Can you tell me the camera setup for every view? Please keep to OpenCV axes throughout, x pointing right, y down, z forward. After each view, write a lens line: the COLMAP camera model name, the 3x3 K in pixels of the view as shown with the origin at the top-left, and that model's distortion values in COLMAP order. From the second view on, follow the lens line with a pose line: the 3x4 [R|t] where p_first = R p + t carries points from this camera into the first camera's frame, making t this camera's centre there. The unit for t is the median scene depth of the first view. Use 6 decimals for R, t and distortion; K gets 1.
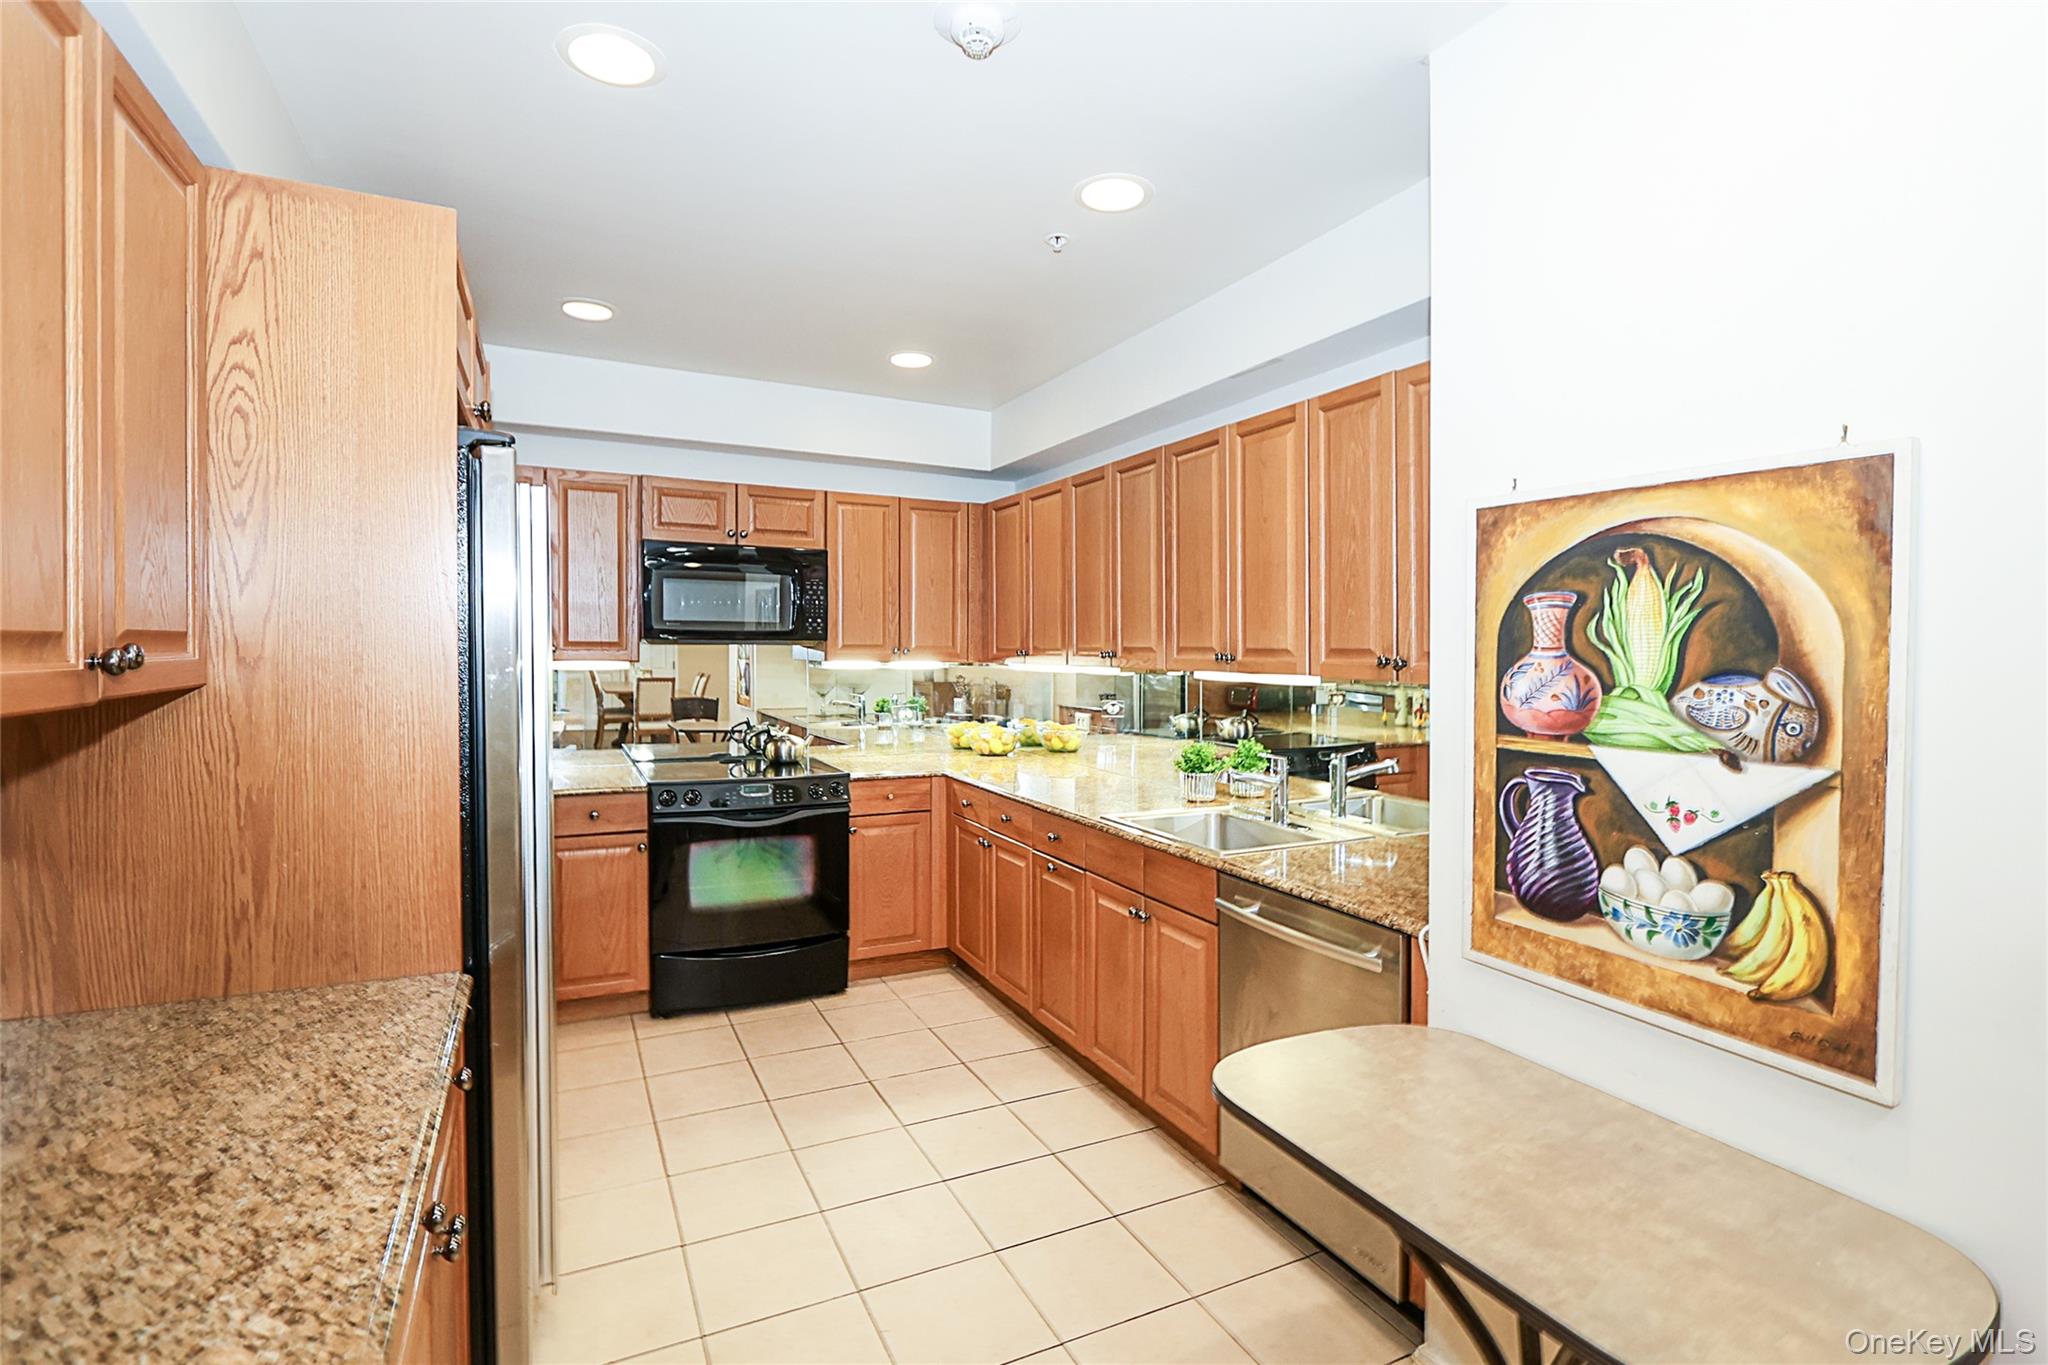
lens RADIAL K [[956.7, 0, 1031.4], [0, 956.7, 663.9], [0, 0, 1]] dist [-0.021590, 0.000055]
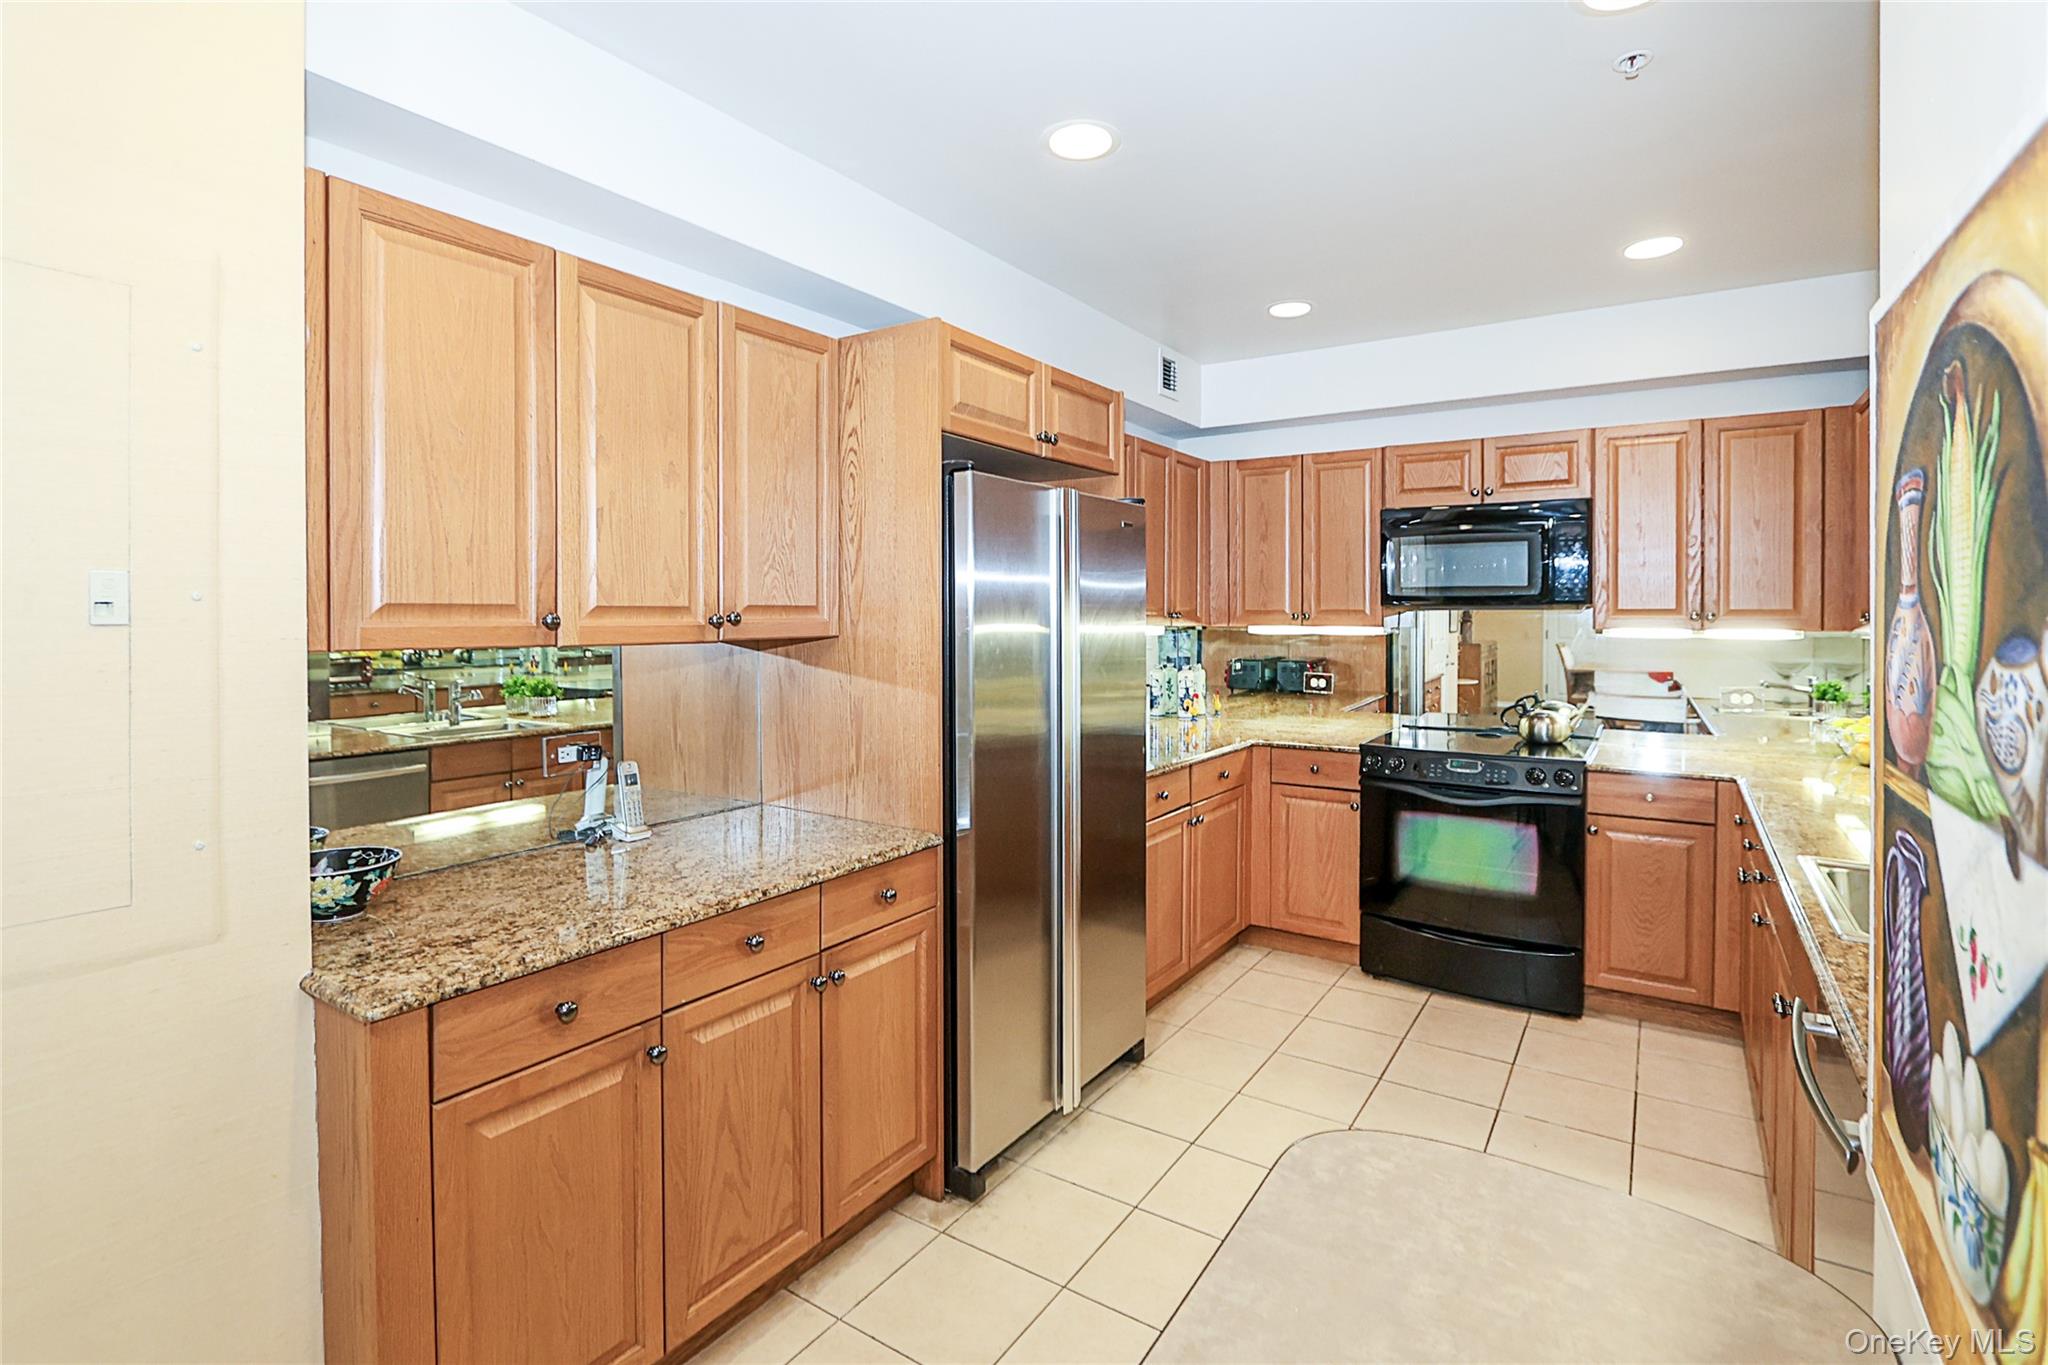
lens RADIAL K [[956.7, 0, 996.8], [0, 956.7, 627.1], [0, 0, 1]] dist [-0.021590, 0.000055]
pose [[0.485934, 0.002846, -0.873991, 0.287579], [-0.008993, 0.999958, -0.001744, 0.002626], [0.873949, 0.008707, 0.485939, 0.139689]]
